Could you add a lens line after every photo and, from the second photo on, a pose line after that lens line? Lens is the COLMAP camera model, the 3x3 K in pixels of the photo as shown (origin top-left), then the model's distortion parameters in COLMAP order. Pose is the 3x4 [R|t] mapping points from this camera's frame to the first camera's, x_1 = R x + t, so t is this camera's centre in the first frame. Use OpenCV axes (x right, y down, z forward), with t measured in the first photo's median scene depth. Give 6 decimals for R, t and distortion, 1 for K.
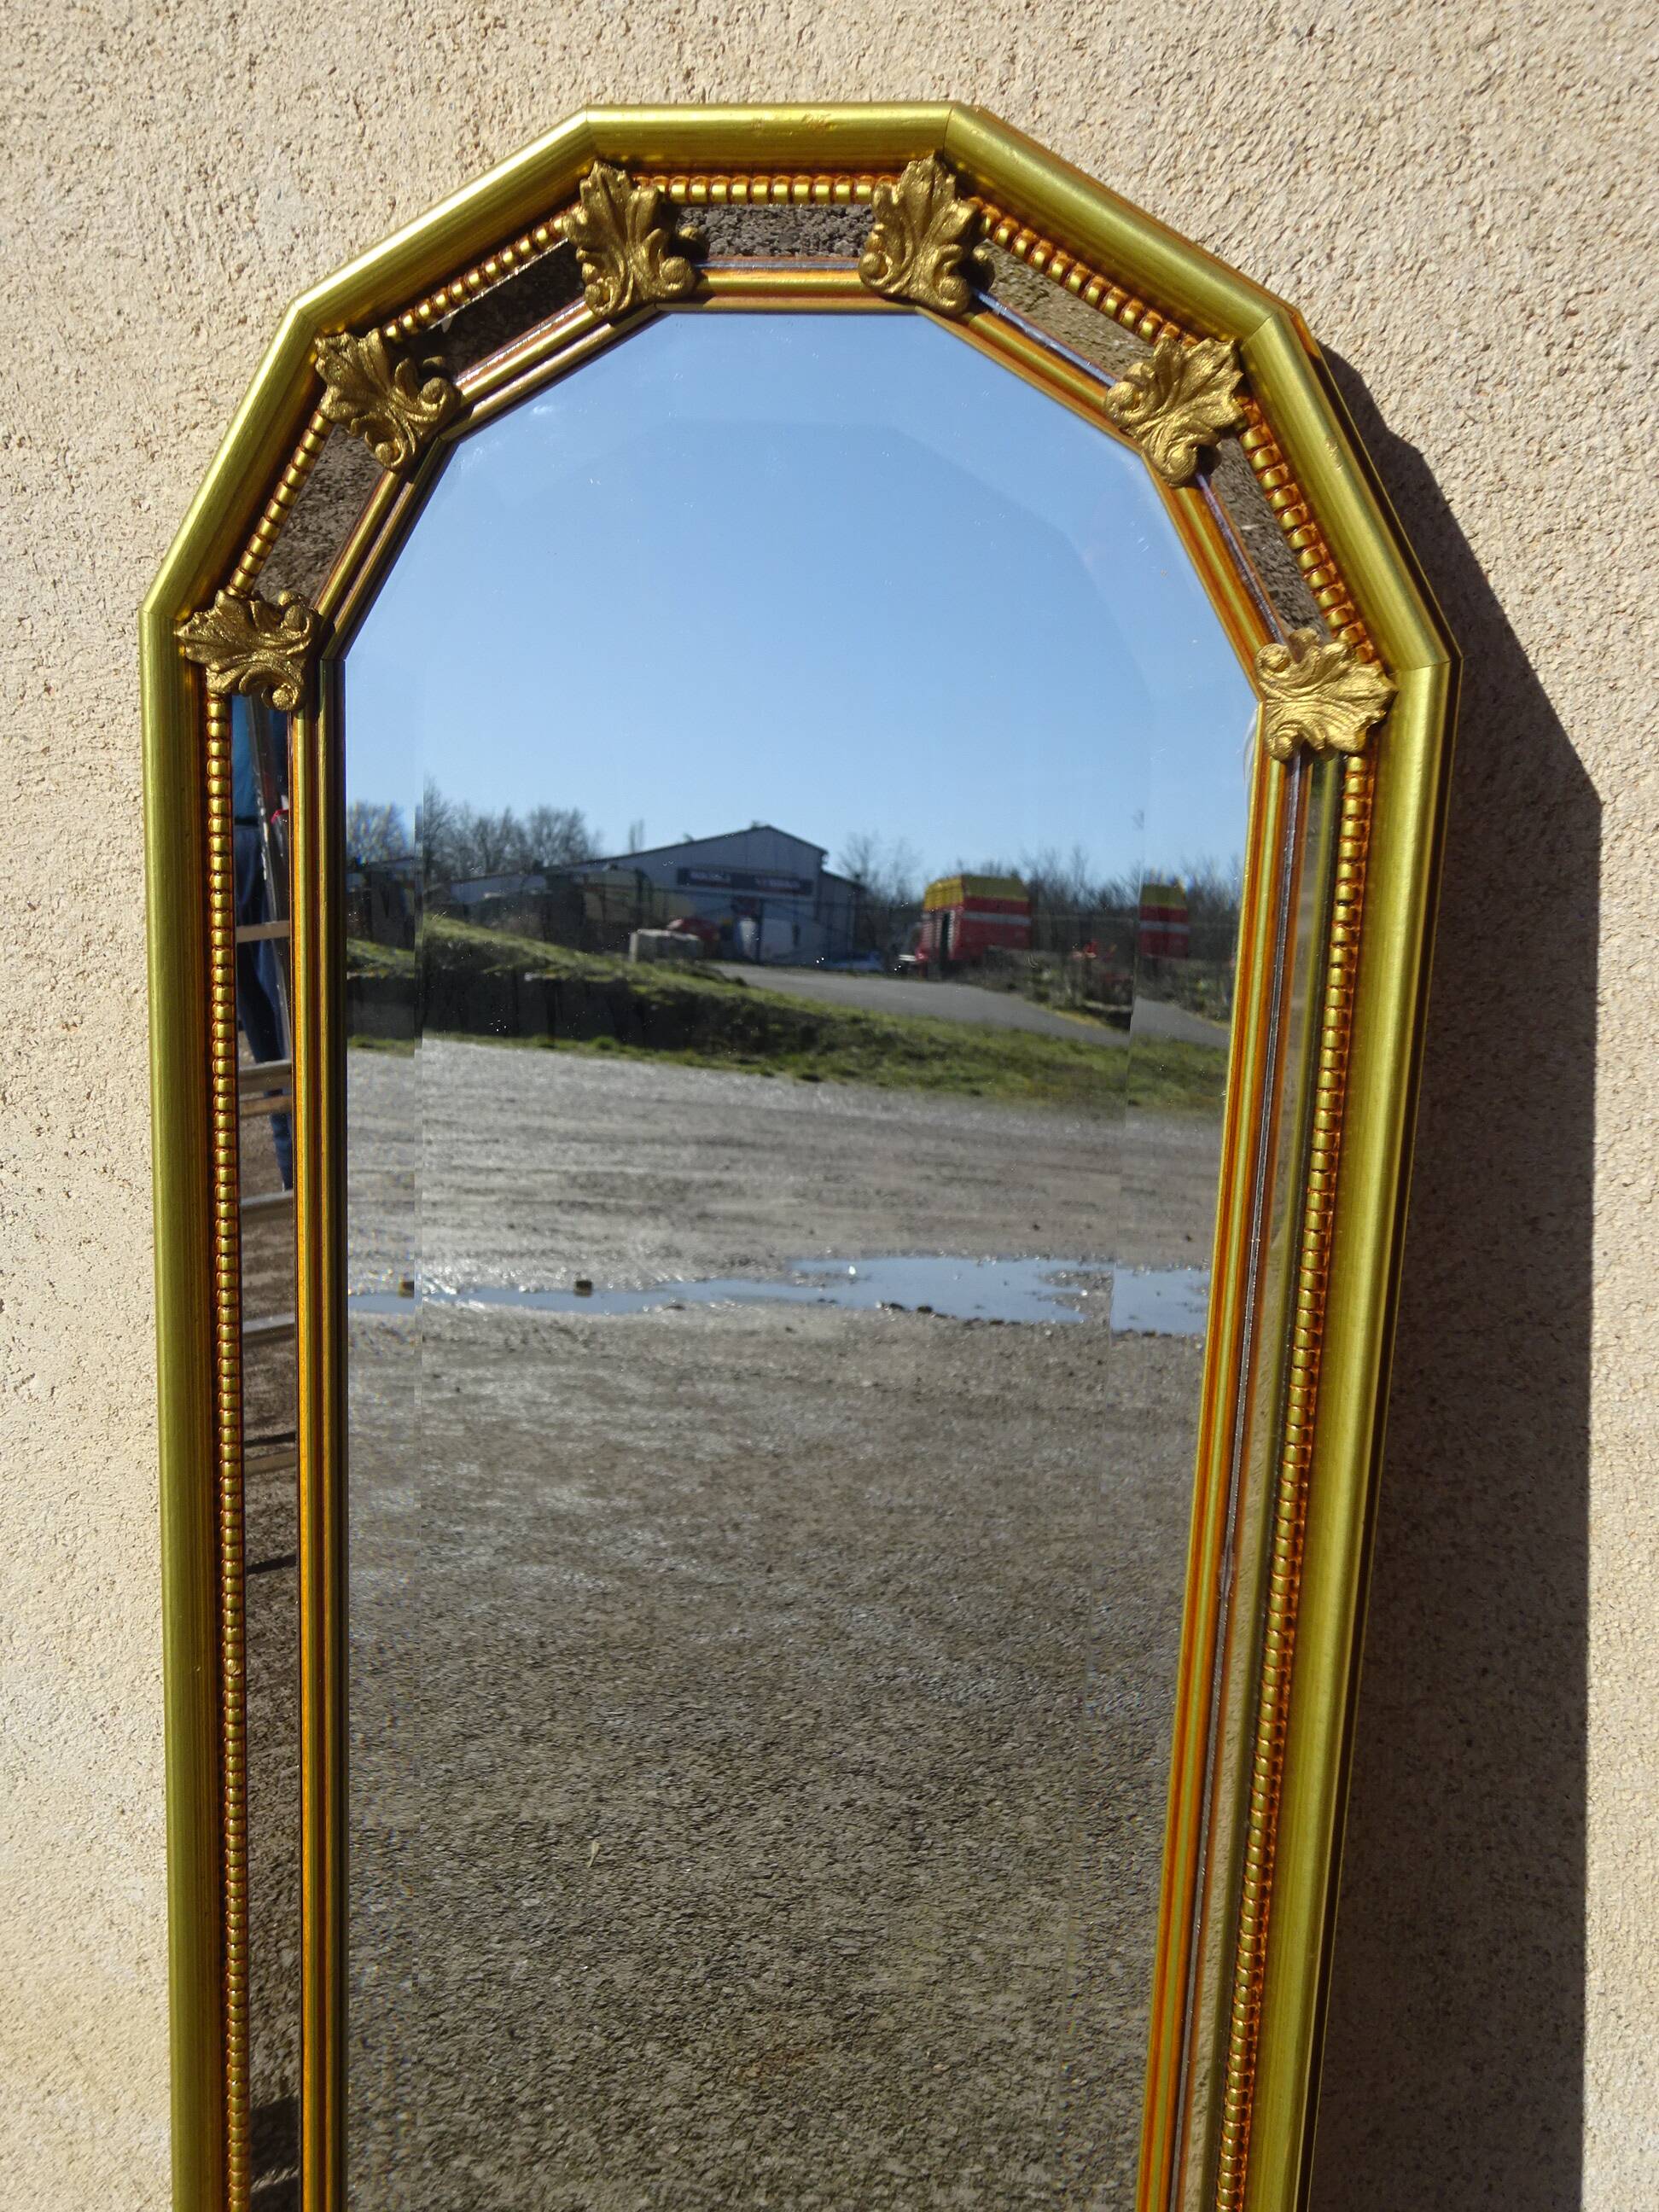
lens RADIAL K [[2161.1, 0, 829.8], [0, 2161.1, 1132.4], [0, 0, 1]] dist [0.002387, 0.000000]
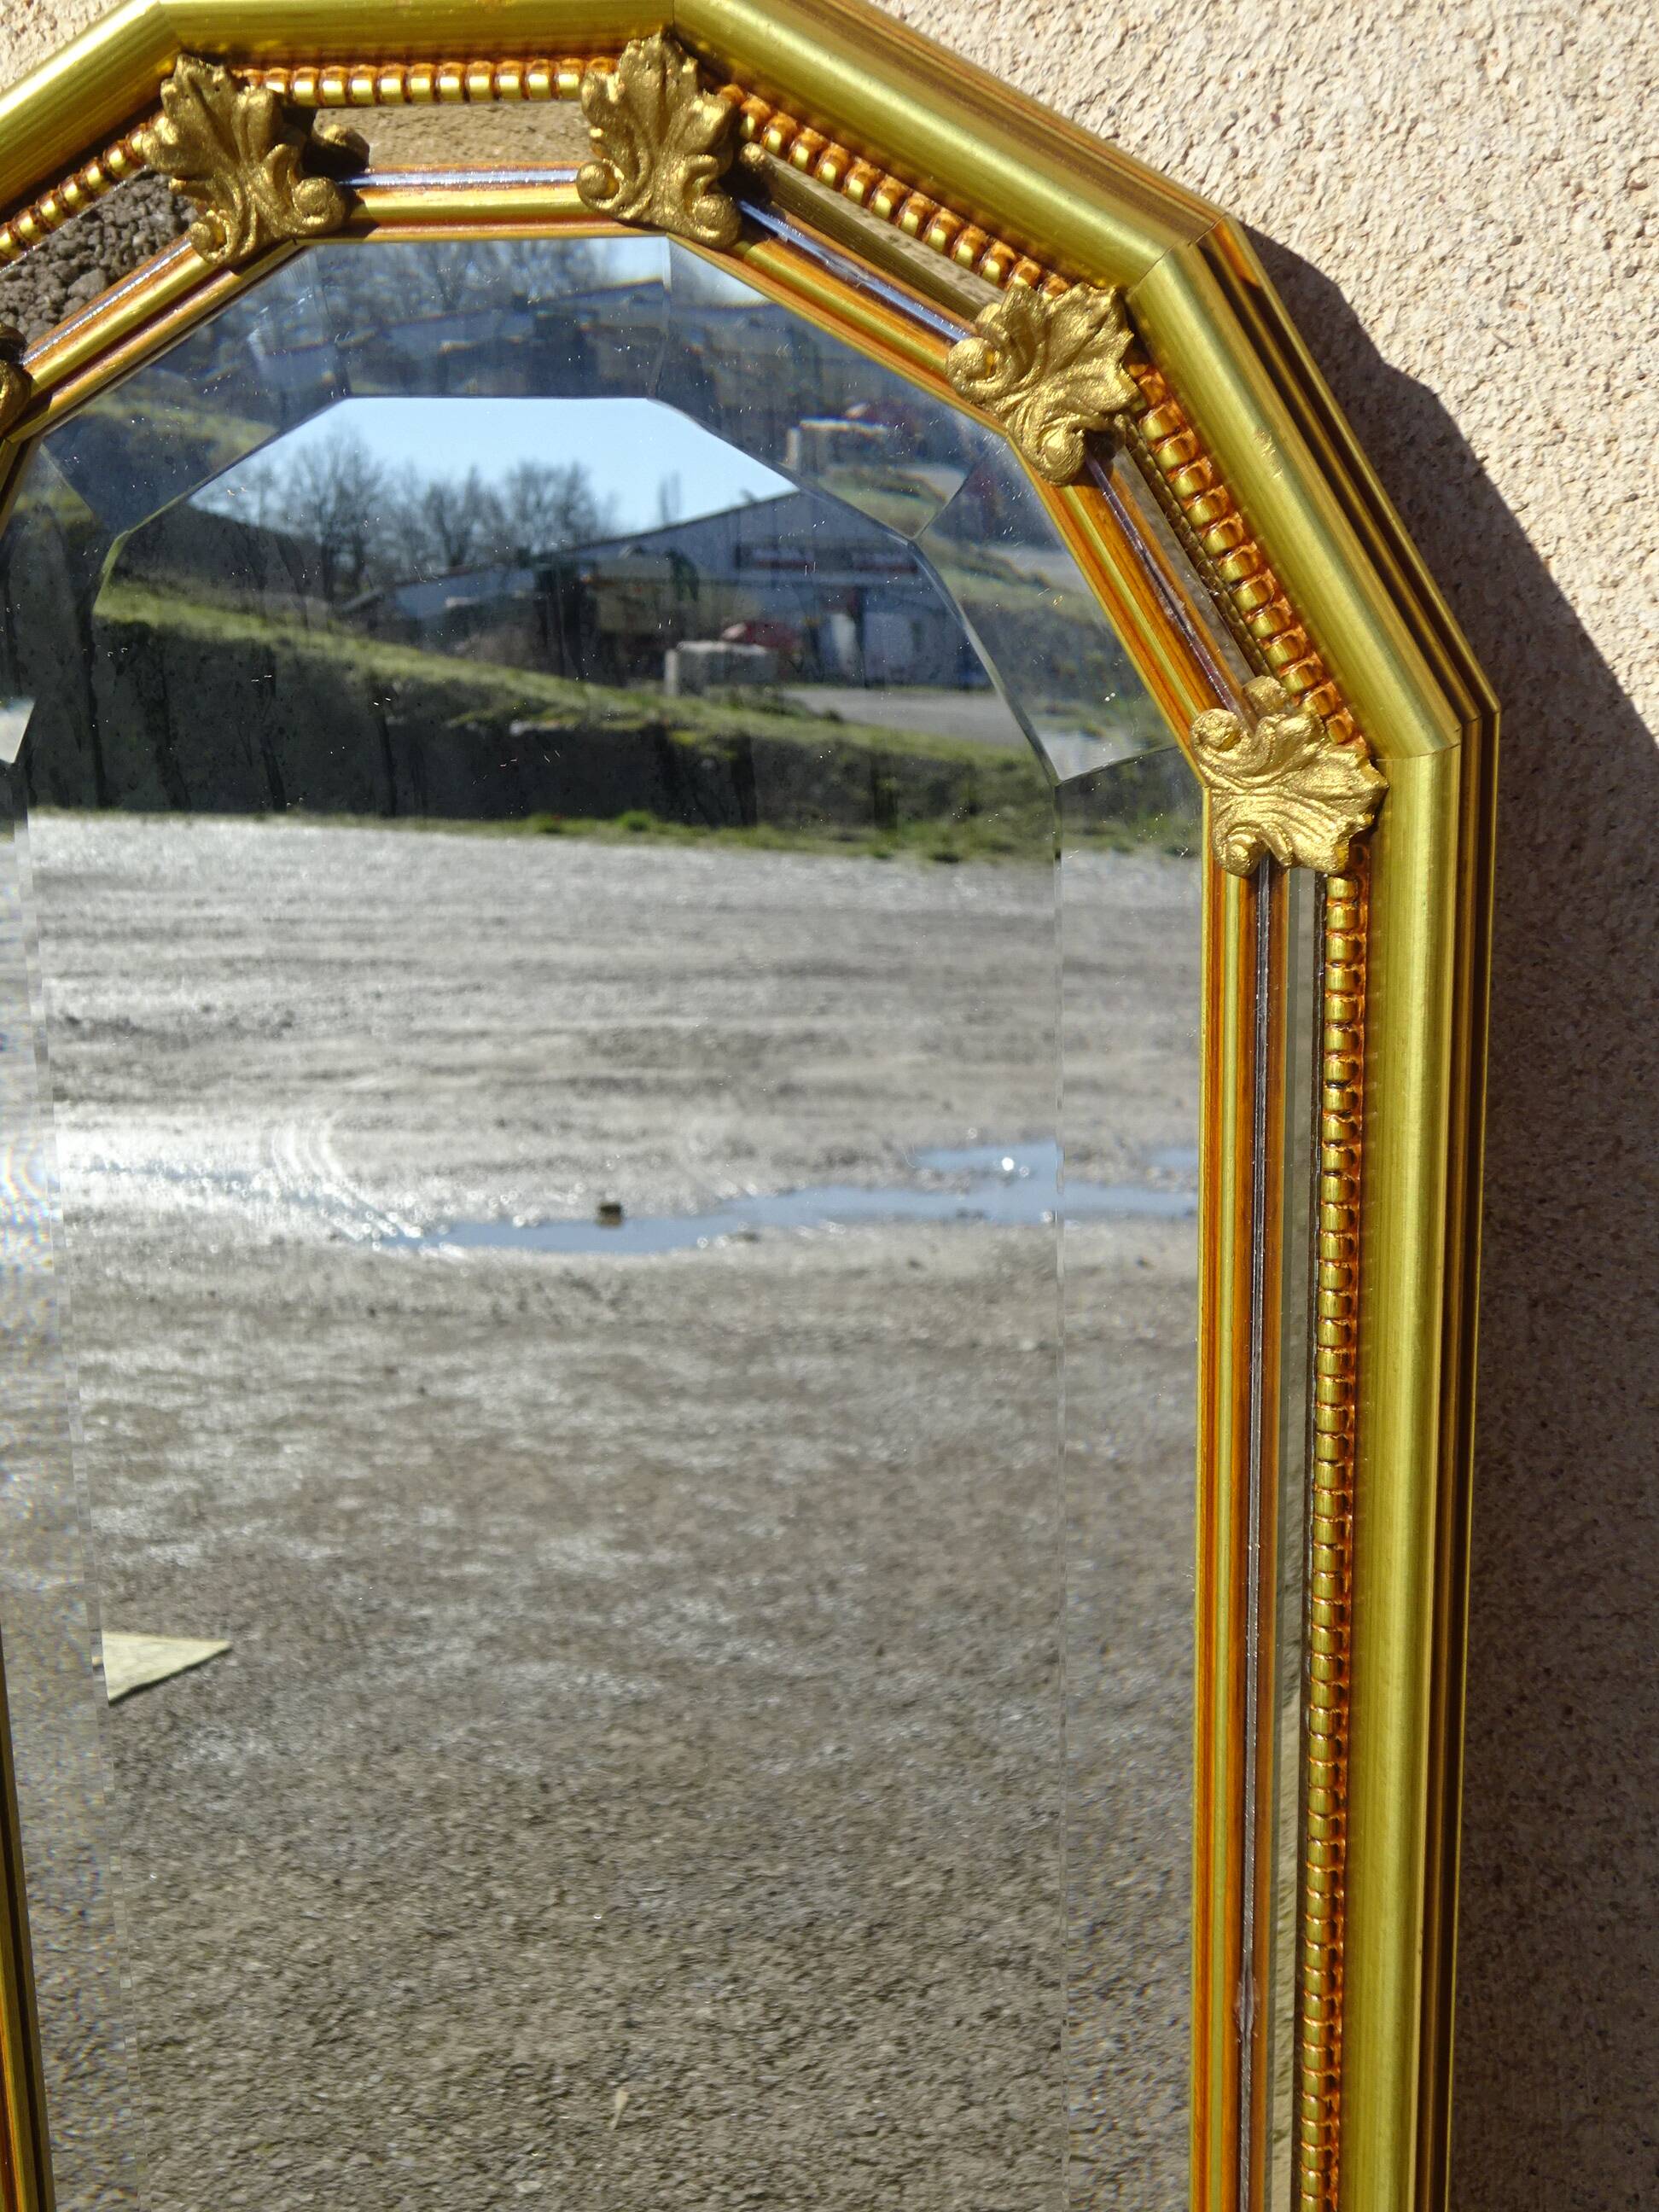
lens RADIAL K [[3241.1, 0, 853.7], [0, 3241.1, 1148.1], [0, 0, 1]] dist [0.004219, 0.000000]
pose [[0.997605, -0.052592, -0.044937, 0.117048], [0.055465, 0.996323, 0.065297, -0.144894], [0.041338, -0.067633, 0.996854, -0.027309]]
